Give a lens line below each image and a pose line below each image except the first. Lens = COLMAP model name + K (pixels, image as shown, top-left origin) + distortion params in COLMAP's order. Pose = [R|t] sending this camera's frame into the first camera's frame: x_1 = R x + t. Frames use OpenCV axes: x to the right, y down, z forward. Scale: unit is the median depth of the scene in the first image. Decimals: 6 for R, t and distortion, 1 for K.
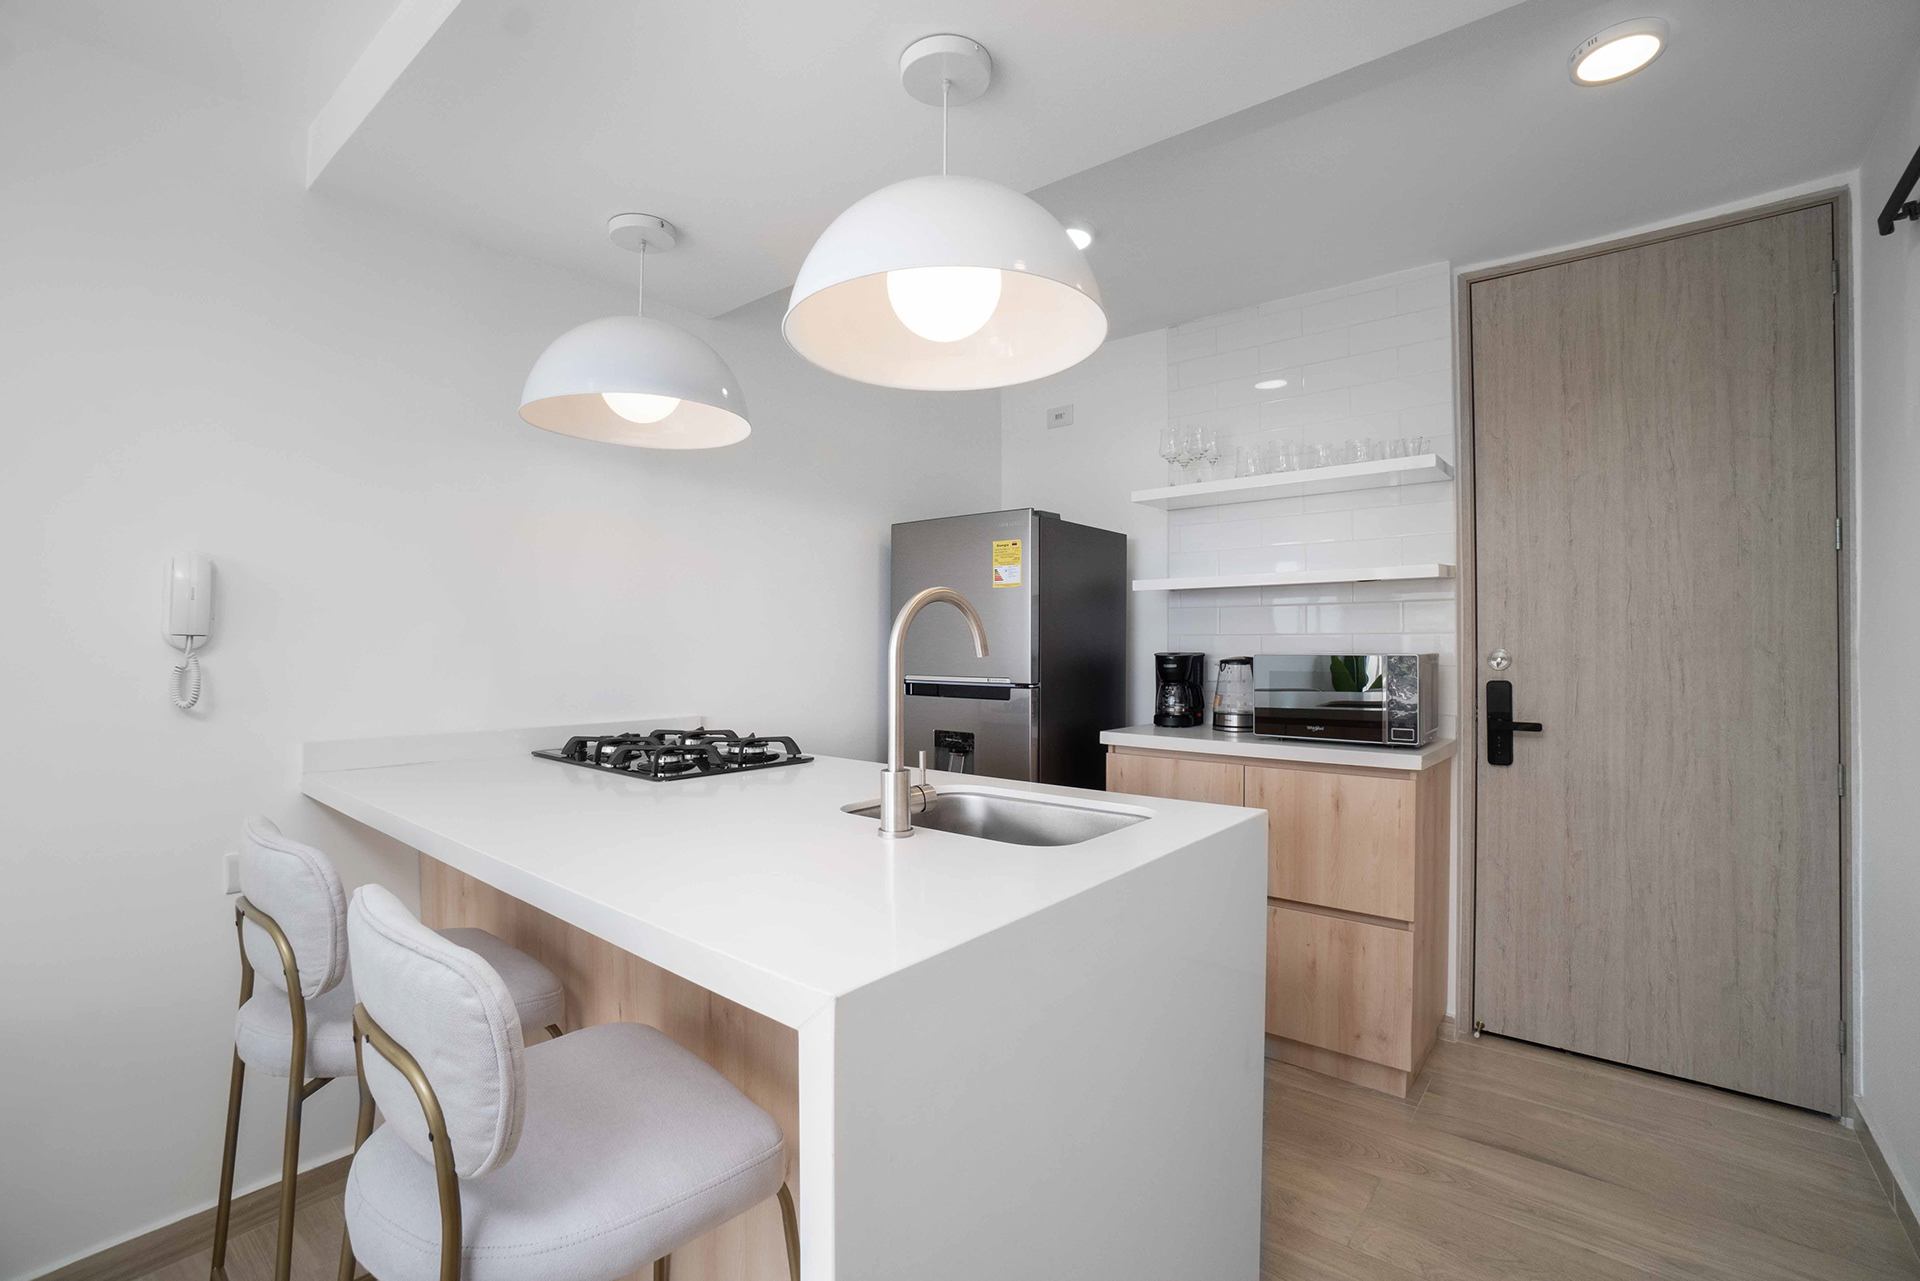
lens RADIAL K [[846.3, 0, 960.0], [0, 846.3, 640.5], [0, 0, 1]] dist [-0.055901, 0.022668]
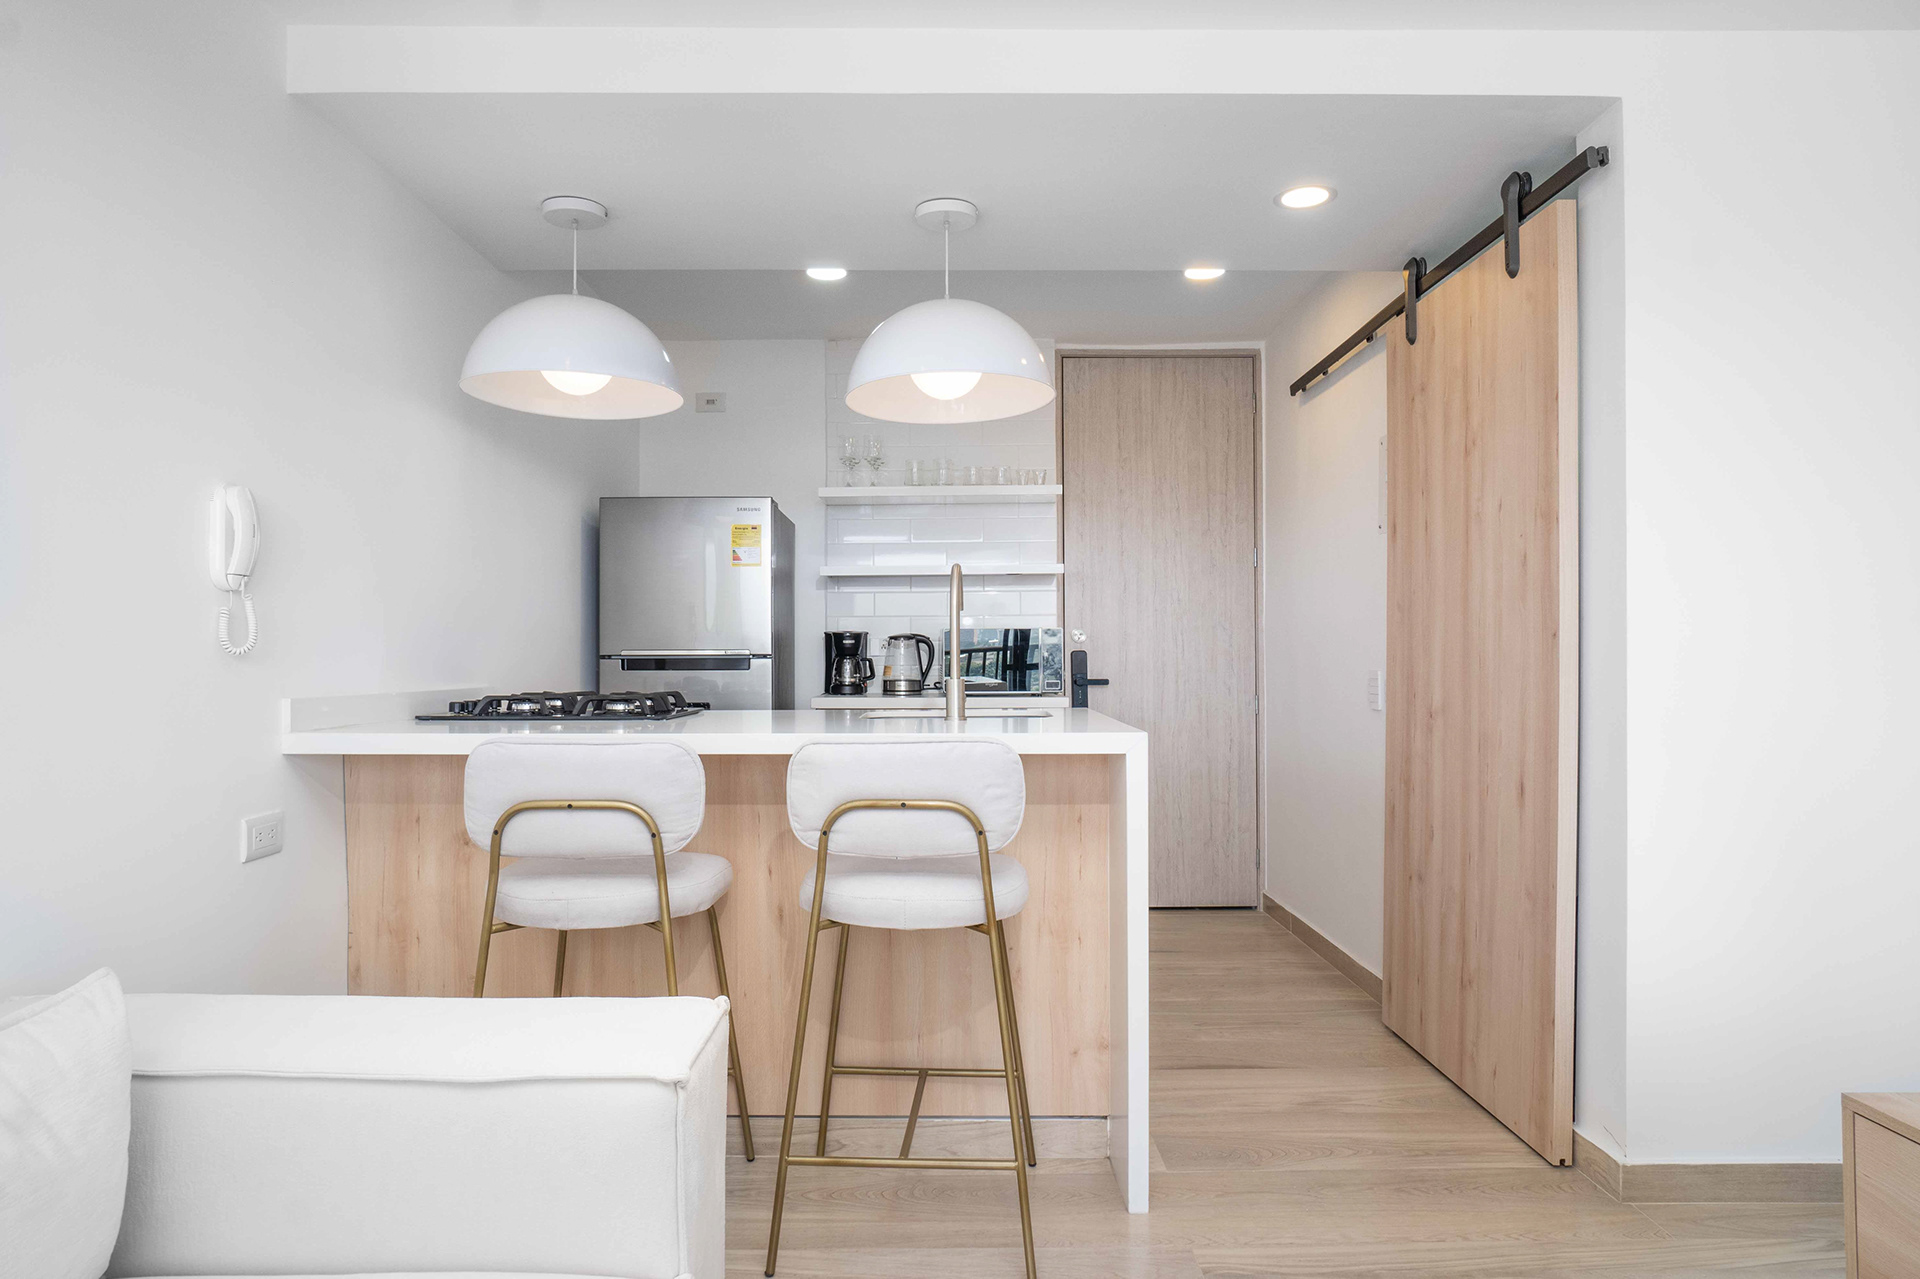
lens RADIAL K [[1028.9, 0, 960.0], [0, 1028.9, 639.5], [0, 0, 1]] dist [0.001222, 0.000121]
pose [[0.790720, 0.003236, 0.612170, -0.600674], [-0.000329, 0.999988, -0.004861, 0.041829], [-0.612178, 0.003642, 0.790711, -0.253209]]
